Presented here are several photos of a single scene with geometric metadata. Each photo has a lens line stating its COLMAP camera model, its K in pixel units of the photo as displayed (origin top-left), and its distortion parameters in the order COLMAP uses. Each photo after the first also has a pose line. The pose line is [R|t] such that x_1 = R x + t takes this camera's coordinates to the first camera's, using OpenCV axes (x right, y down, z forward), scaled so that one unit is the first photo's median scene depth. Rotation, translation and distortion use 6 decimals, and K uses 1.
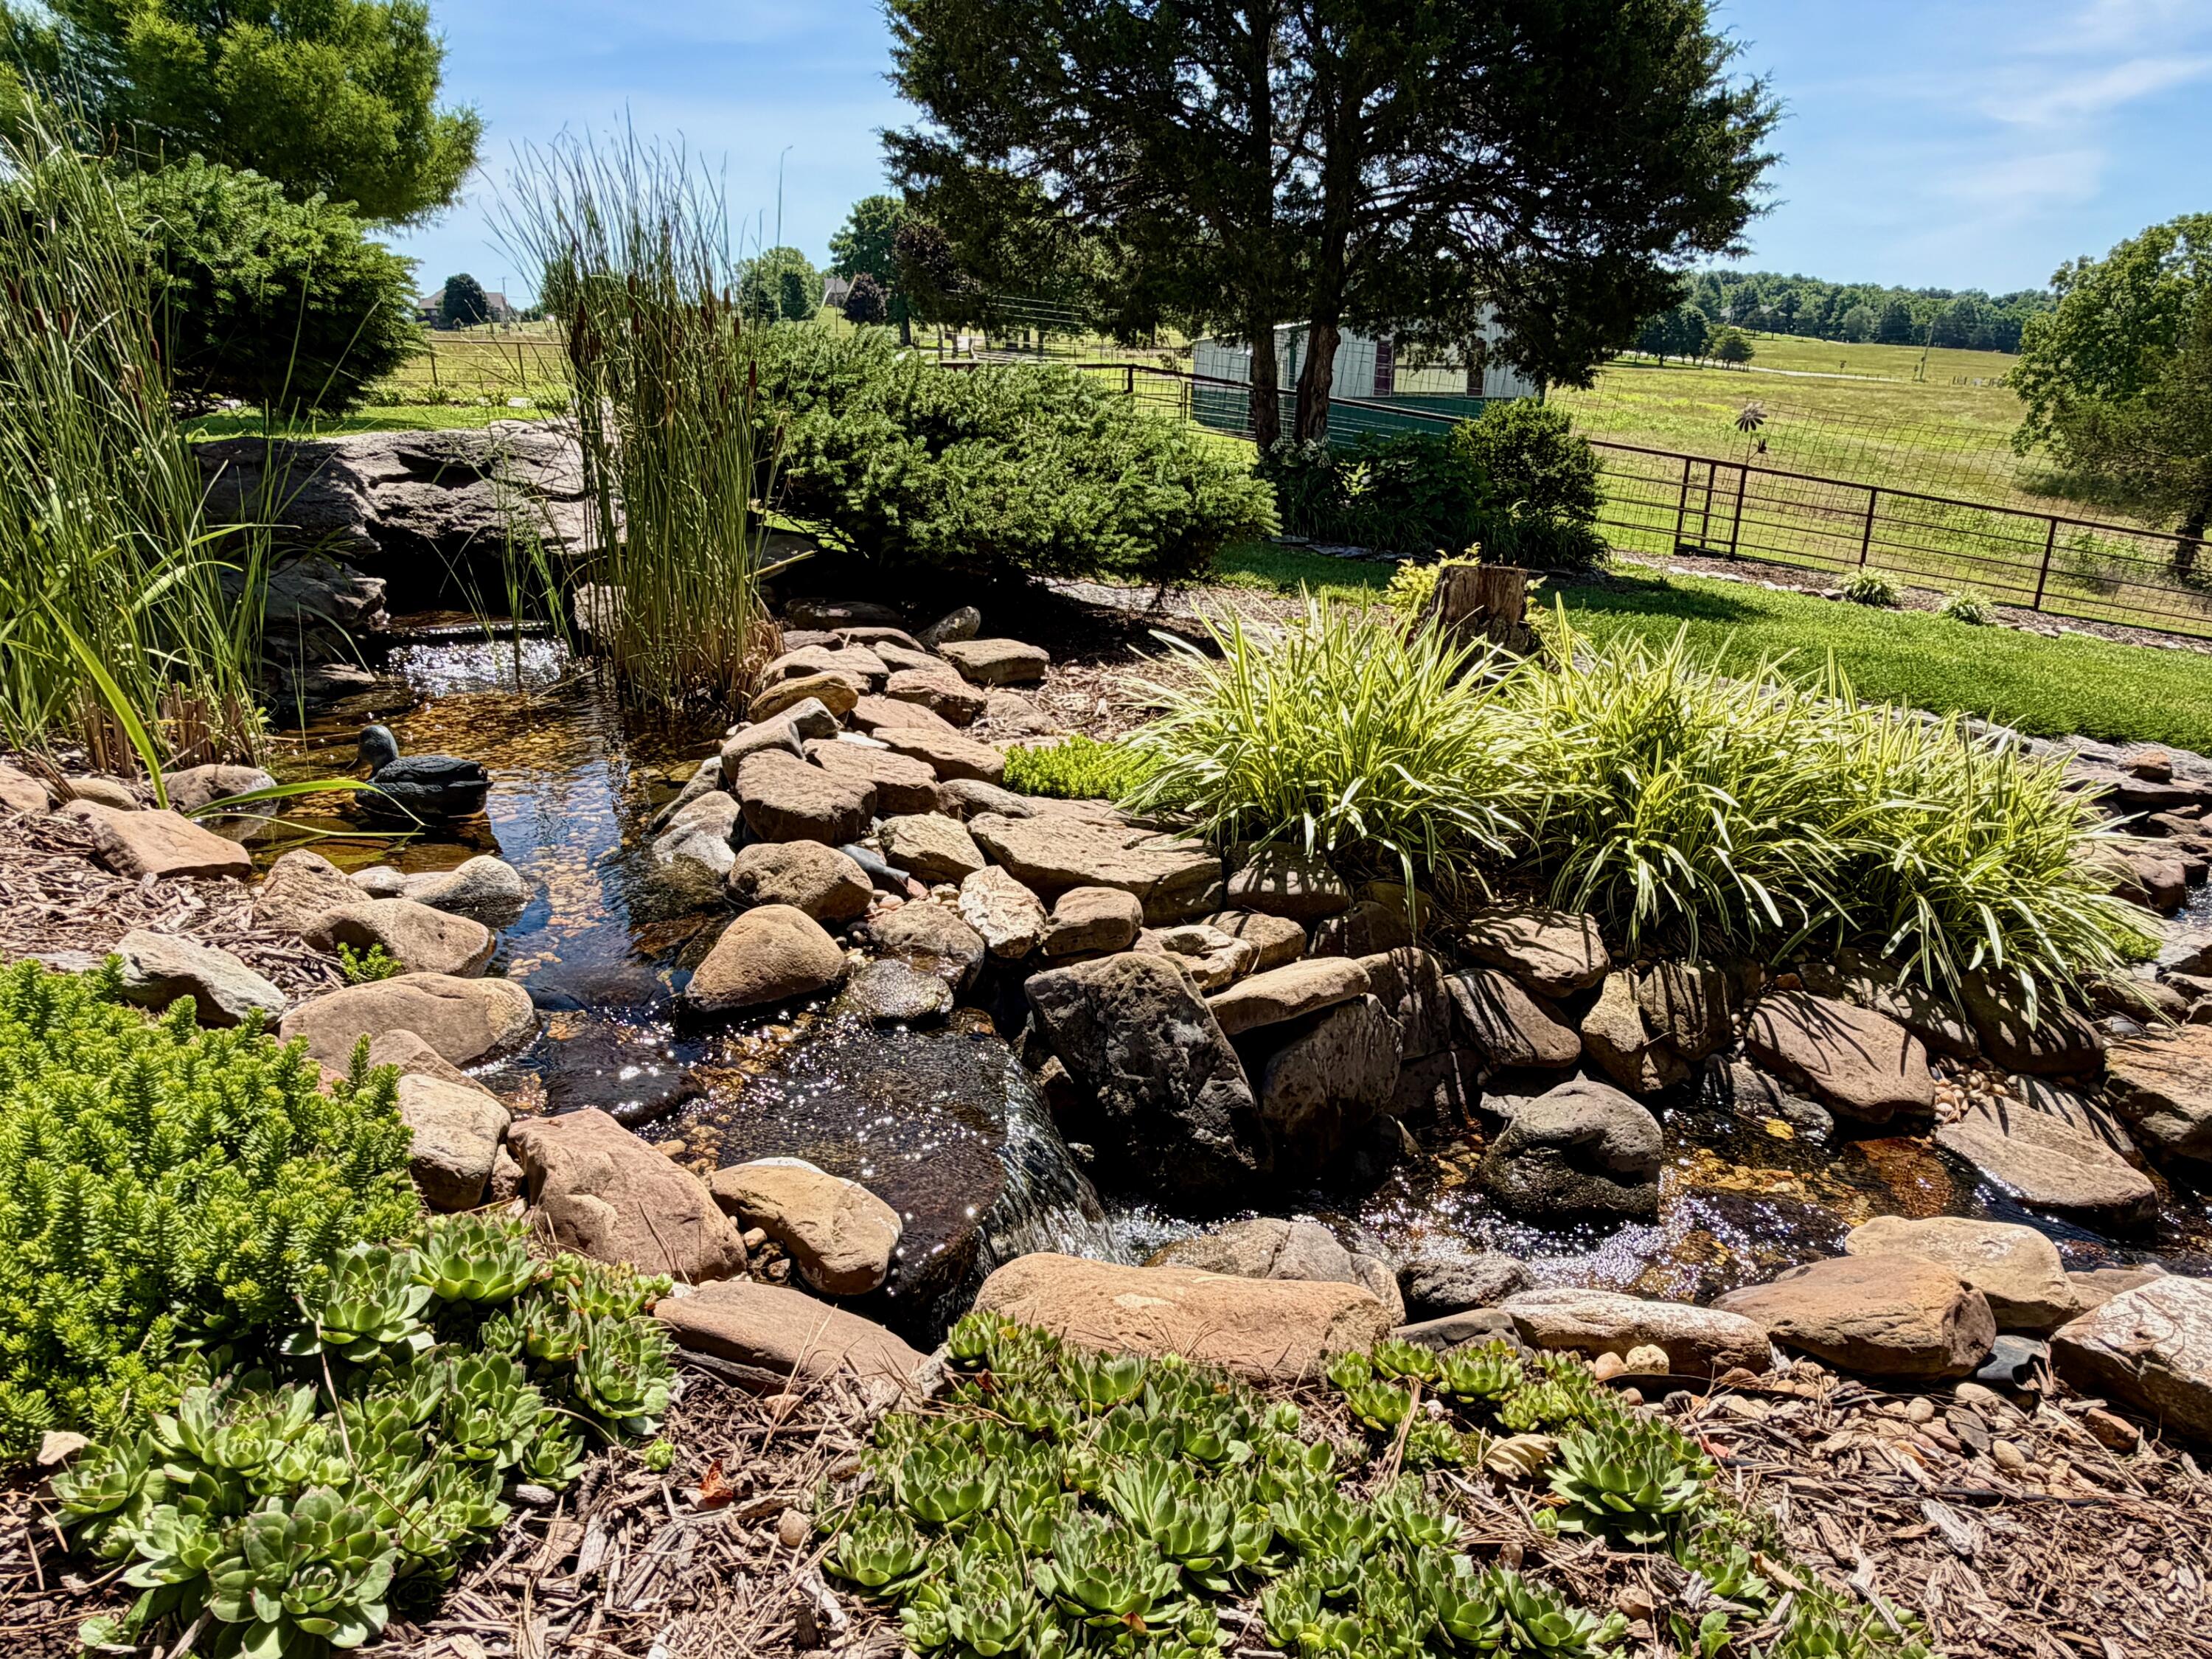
lens RADIAL K [[1419.2, 0, 1105.6], [0, 1419.2, 827.0], [0, 0, 1]] dist [0.010886, 0.002195]
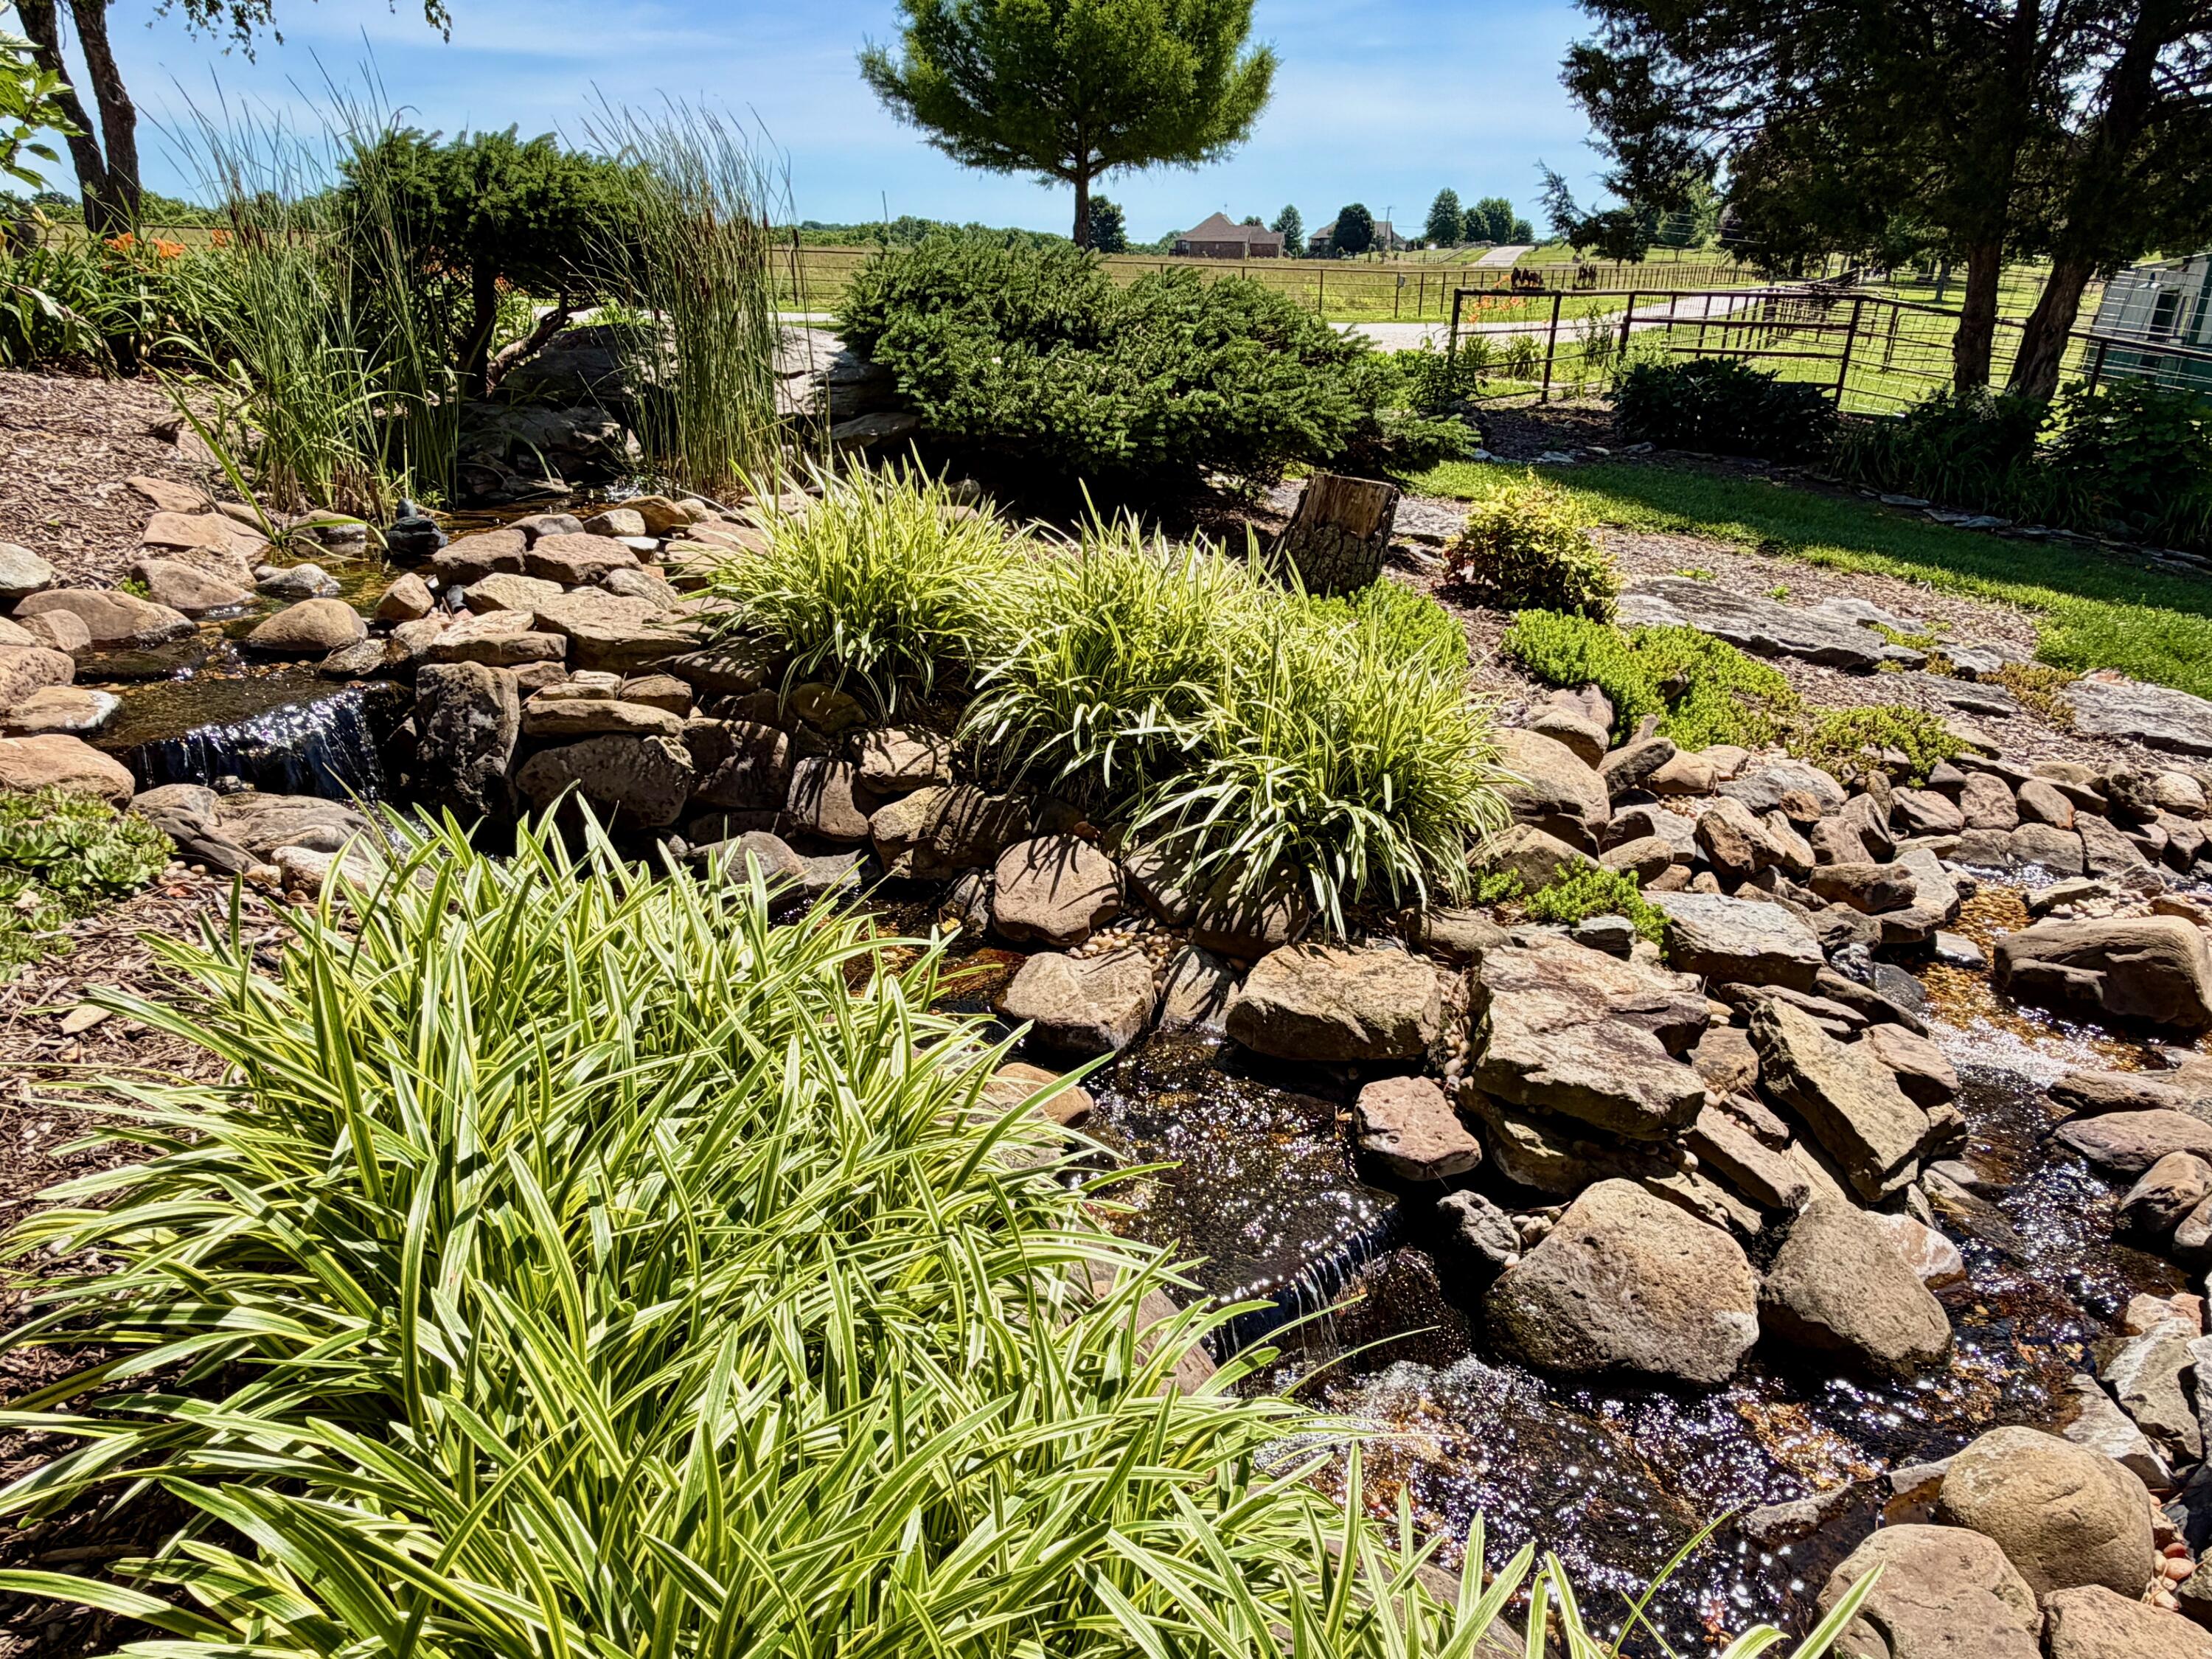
lens RADIAL K [[1419.2, 0, 1101.4], [0, 1419.2, 832.5], [0, 0, 1]] dist [0.010886, 0.002195]
pose [[0.843355, 0.205069, -0.496689, 1.056420], [-0.181444, 0.978705, 0.095996, 0.000763], [0.505797, 0.009162, 0.862604, 0.041169]]
